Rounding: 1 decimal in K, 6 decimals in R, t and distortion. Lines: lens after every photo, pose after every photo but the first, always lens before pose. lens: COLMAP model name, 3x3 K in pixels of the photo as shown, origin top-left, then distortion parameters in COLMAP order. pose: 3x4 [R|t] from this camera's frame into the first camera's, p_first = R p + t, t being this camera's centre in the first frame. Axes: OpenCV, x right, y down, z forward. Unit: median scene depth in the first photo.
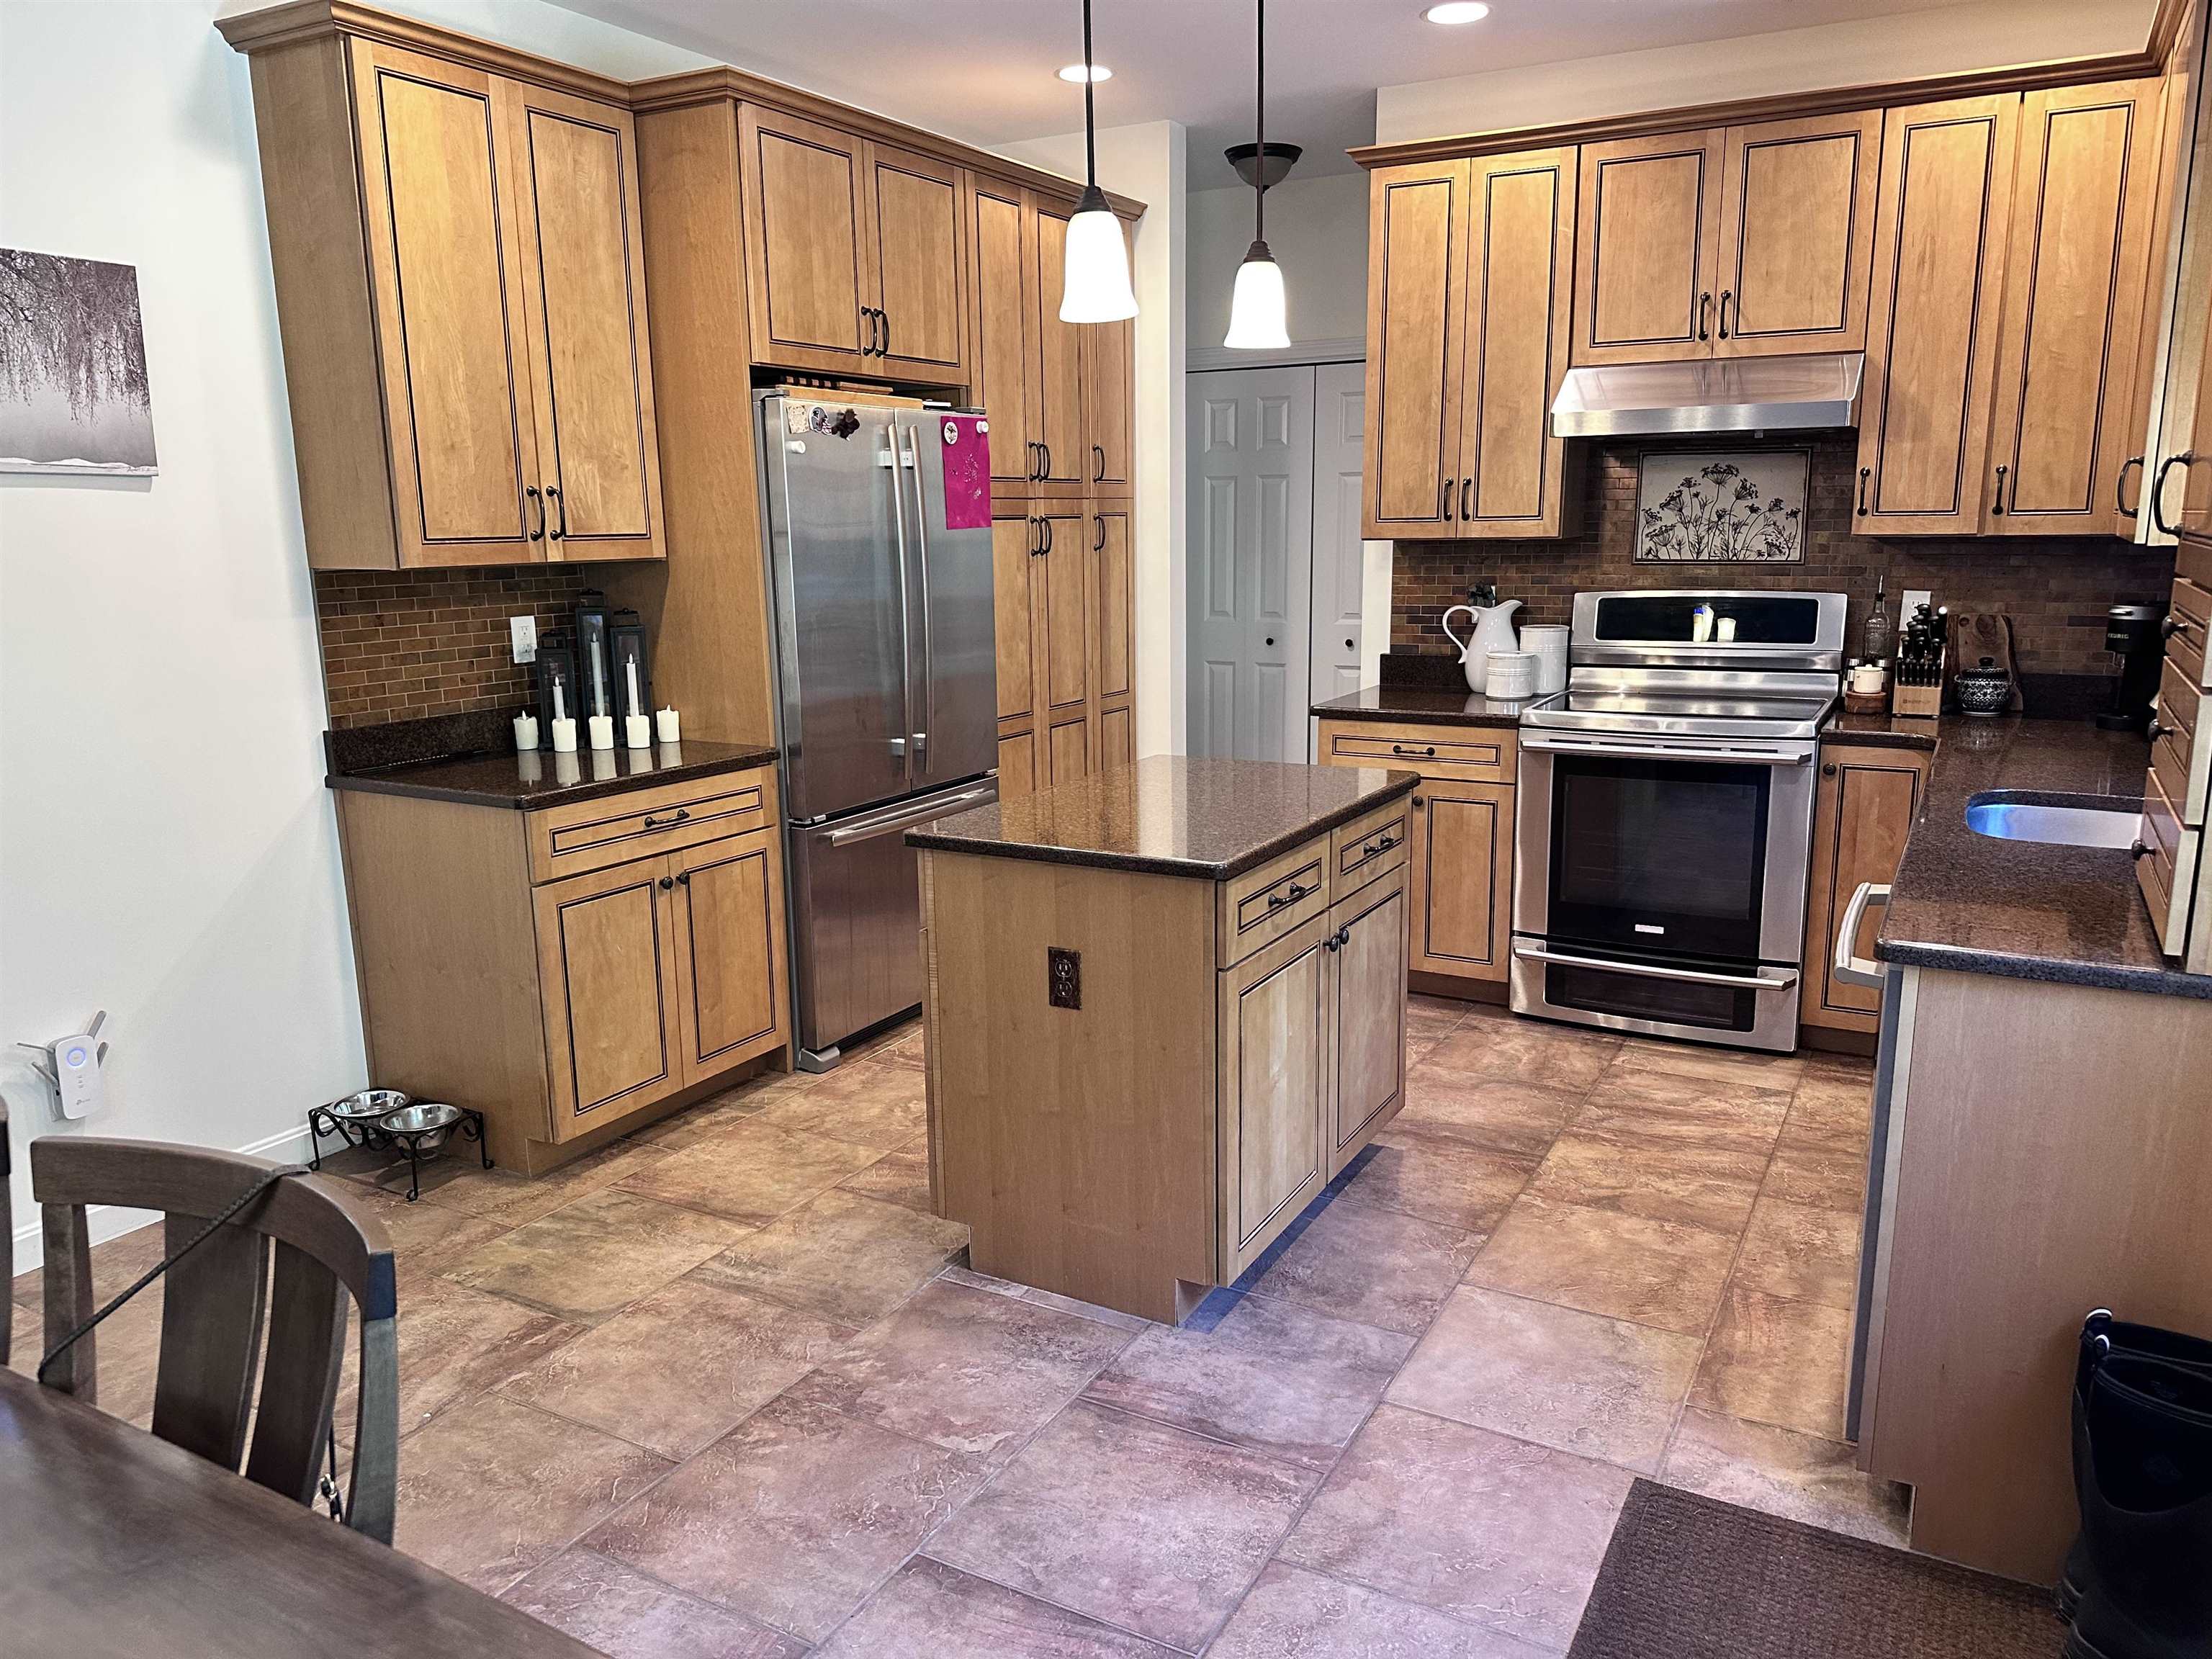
lens RADIAL K [[1551.3, 0, 1130.5], [0, 1551.3, 827.6], [0, 0, 1]] dist [0.068466, -0.085063]
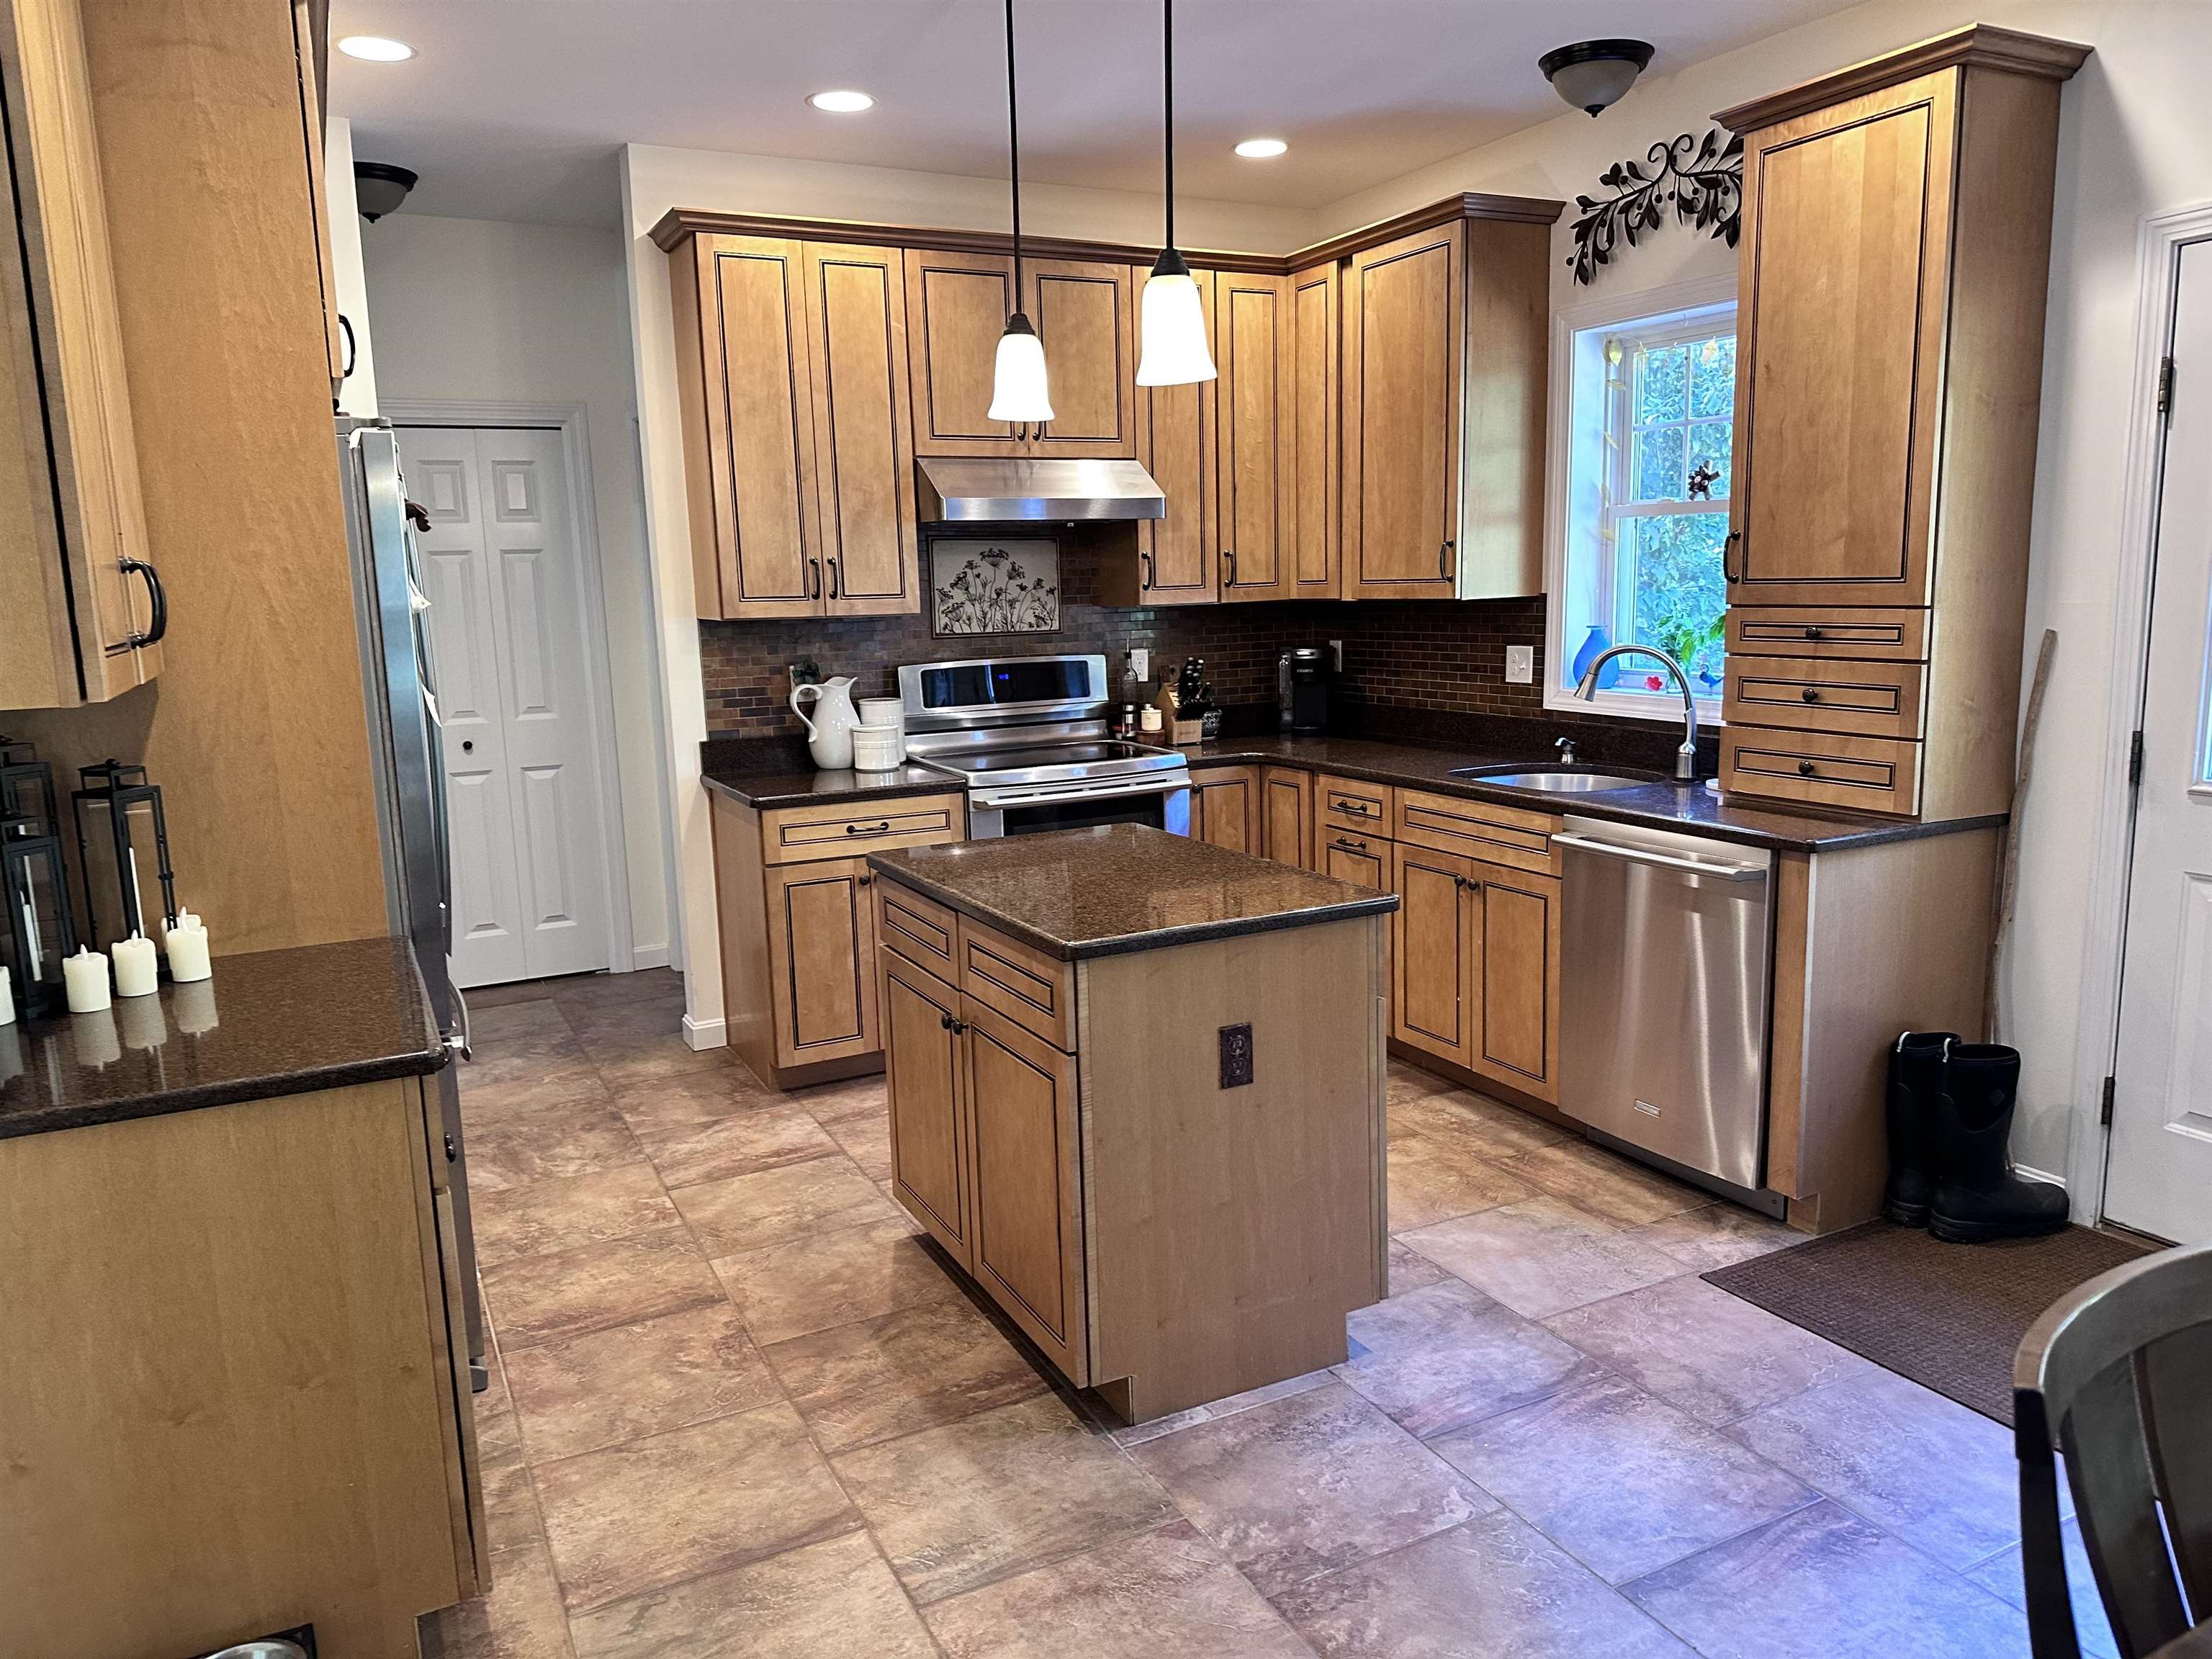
lens RADIAL K [[1551.3, 0, 1120.9], [0, 1551.3, 842.2], [0, 0, 1]] dist [0.068466, -0.085063]
pose [[0.557775, -0.144903, 0.817245, -0.619179], [0.186437, 0.981354, 0.046755, -0.067472], [-0.808782, 0.126286, 0.574390, 0.353967]]
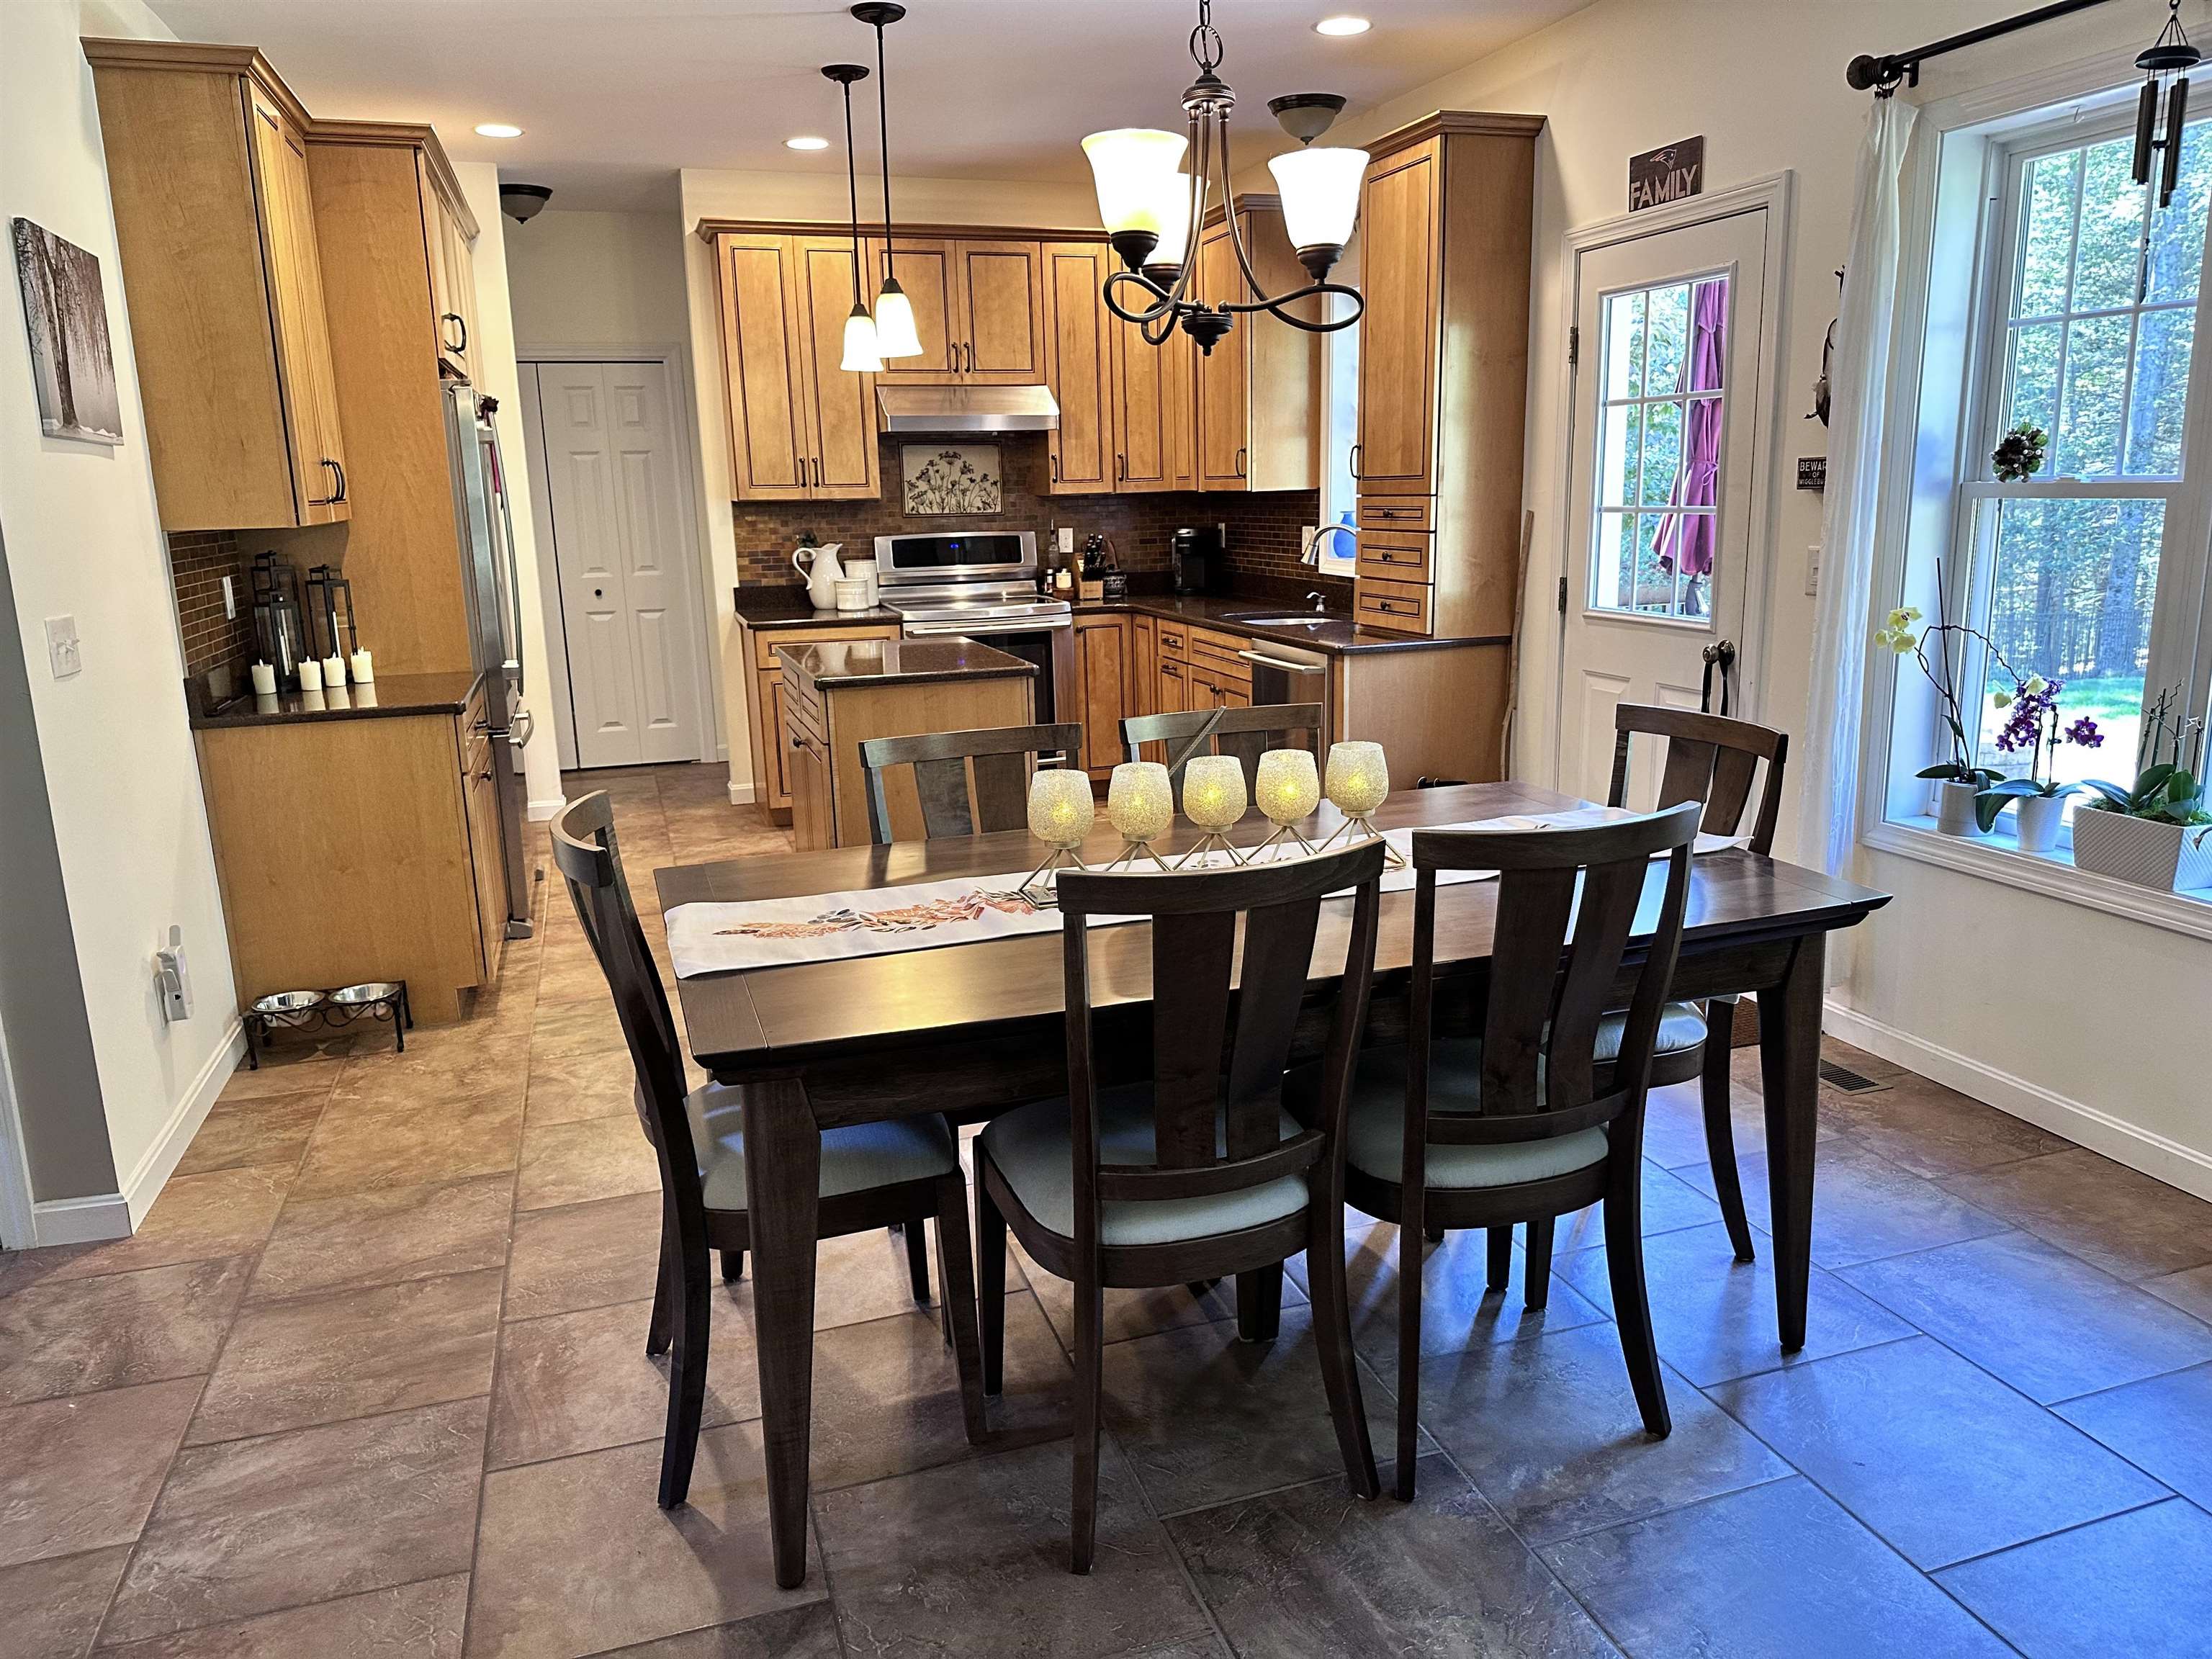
lens RADIAL K [[1551.3, 0, 1116.8], [0, 1551.3, 837.4], [0, 0, 1]] dist [0.068466, -0.085063]
pose [[0.681933, -0.168822, 0.711664, -0.800360], [0.161474, 0.983739, 0.078636, 0.061405], [-0.713367, 0.061290, 0.698105, -0.213887]]
